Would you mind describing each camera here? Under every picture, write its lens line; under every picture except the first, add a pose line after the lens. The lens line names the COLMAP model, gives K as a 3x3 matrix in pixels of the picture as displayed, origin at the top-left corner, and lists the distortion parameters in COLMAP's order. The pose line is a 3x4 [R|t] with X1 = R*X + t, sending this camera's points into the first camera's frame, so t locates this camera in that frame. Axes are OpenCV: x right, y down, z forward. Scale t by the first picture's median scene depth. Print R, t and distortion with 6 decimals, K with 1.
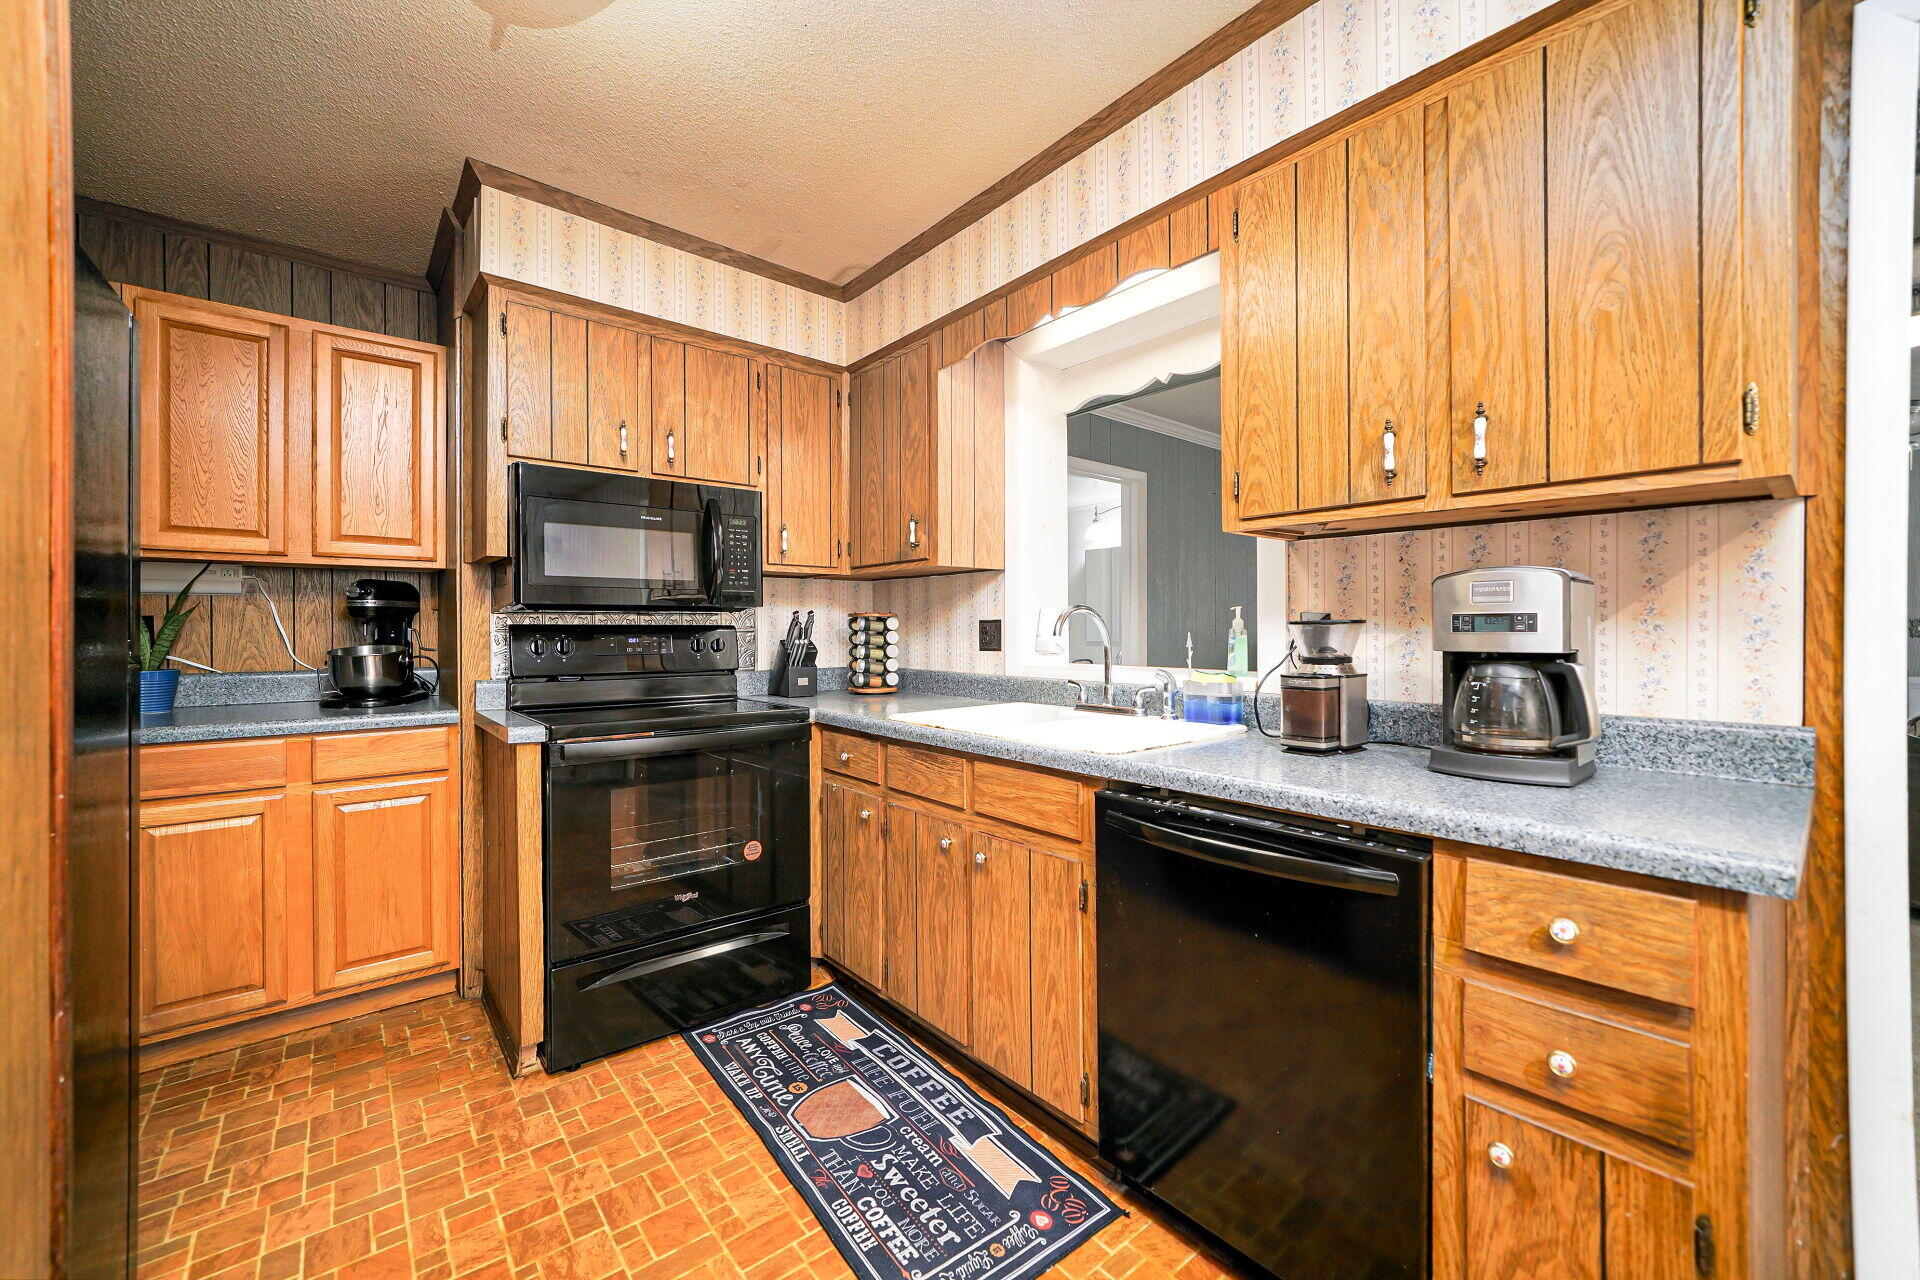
lens RADIAL K [[757.5, 0, 932.3], [0, 757.5, 623.1], [0, 0, 1]] dist [-0.008948, 0.002888]
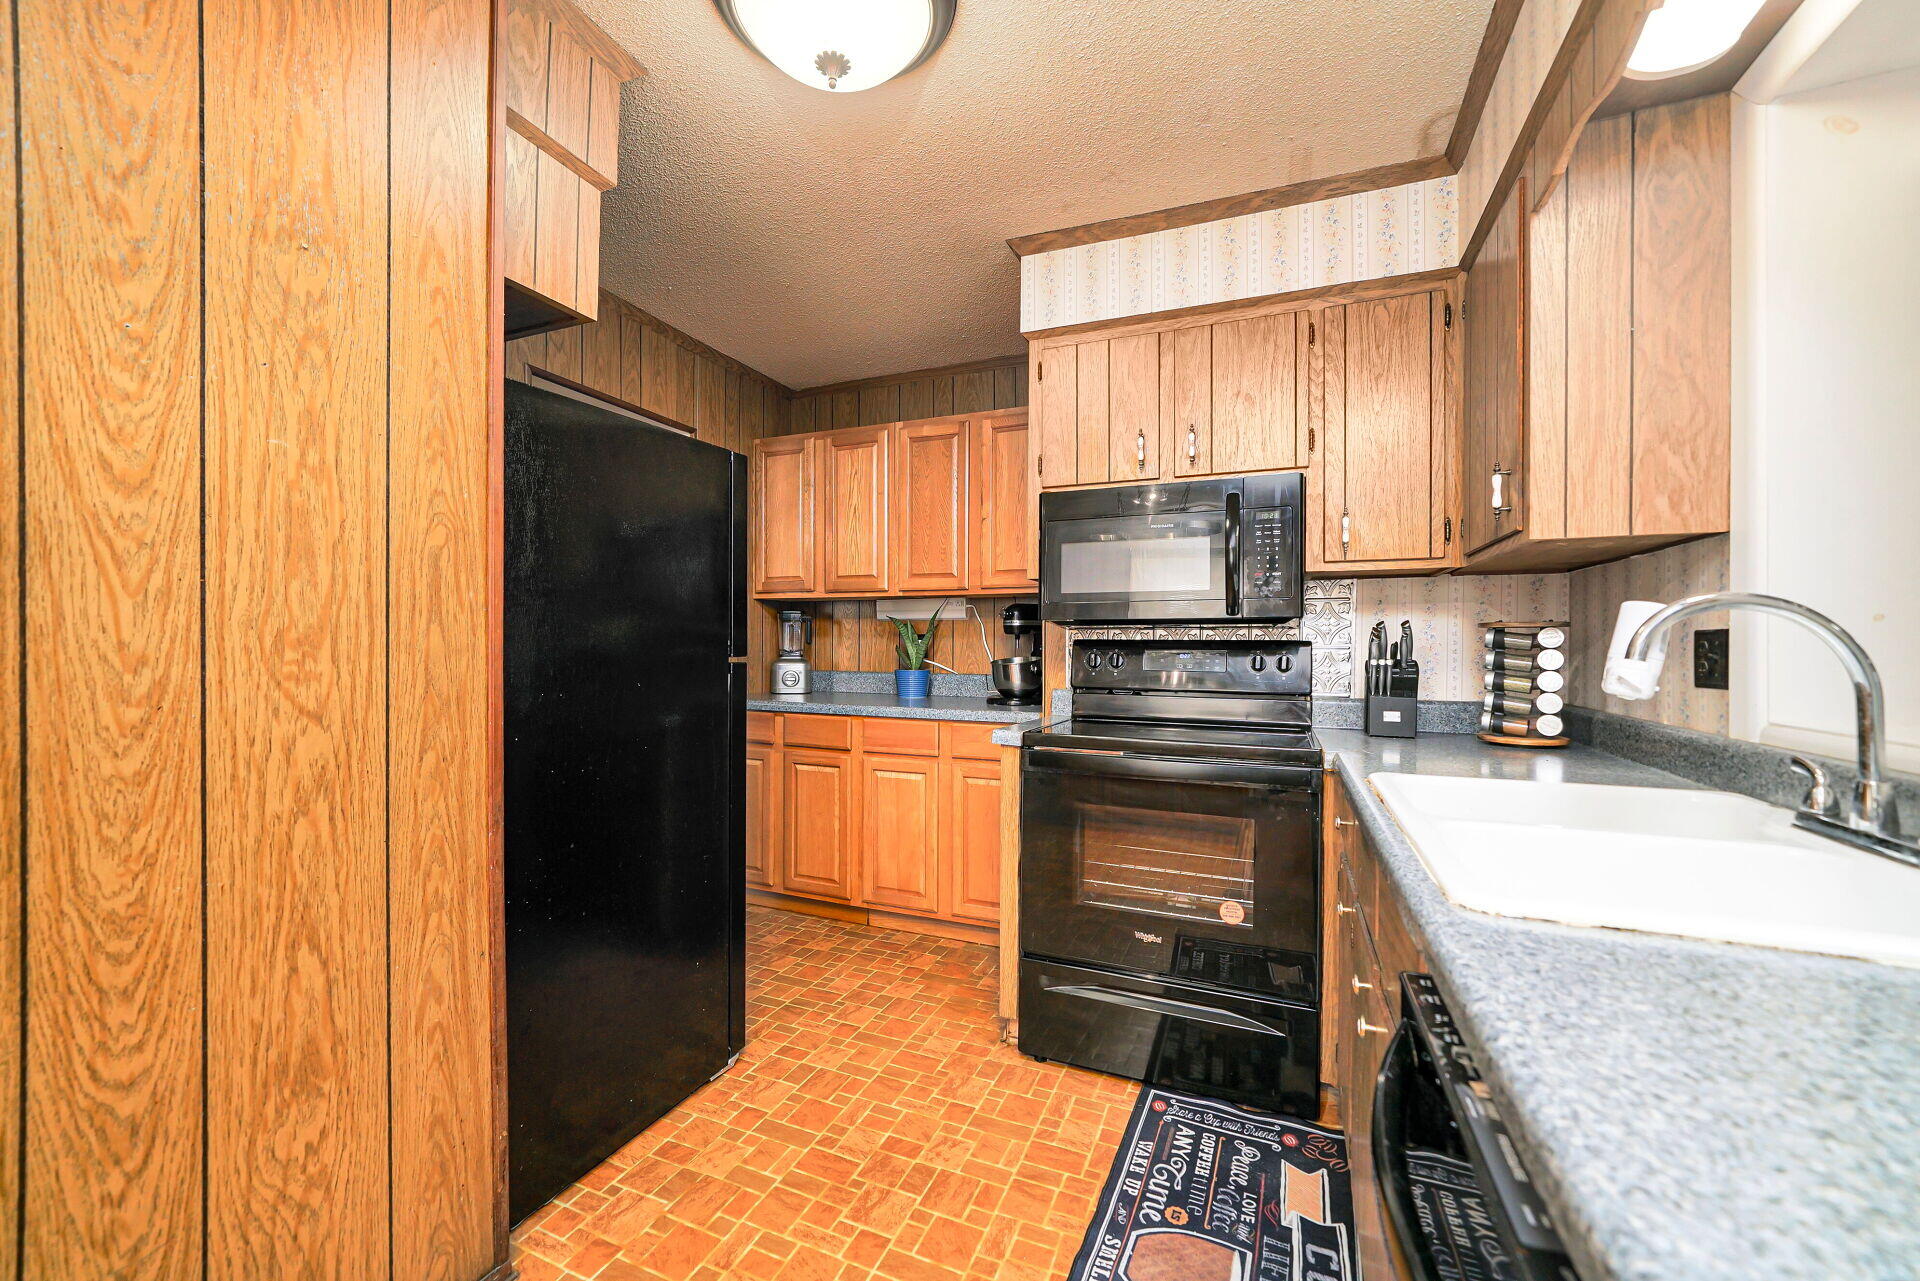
lens RADIAL K [[757.5, 0, 962.7], [0, 757.5, 639.7], [0, 0, 1]] dist [-0.008948, 0.002888]
pose [[0.472166, -0.001802, -0.881508, 0.362703], [-0.000296, 0.999998, -0.002202, 0.005288], [0.881510, 0.001301, 0.472164, 0.362629]]
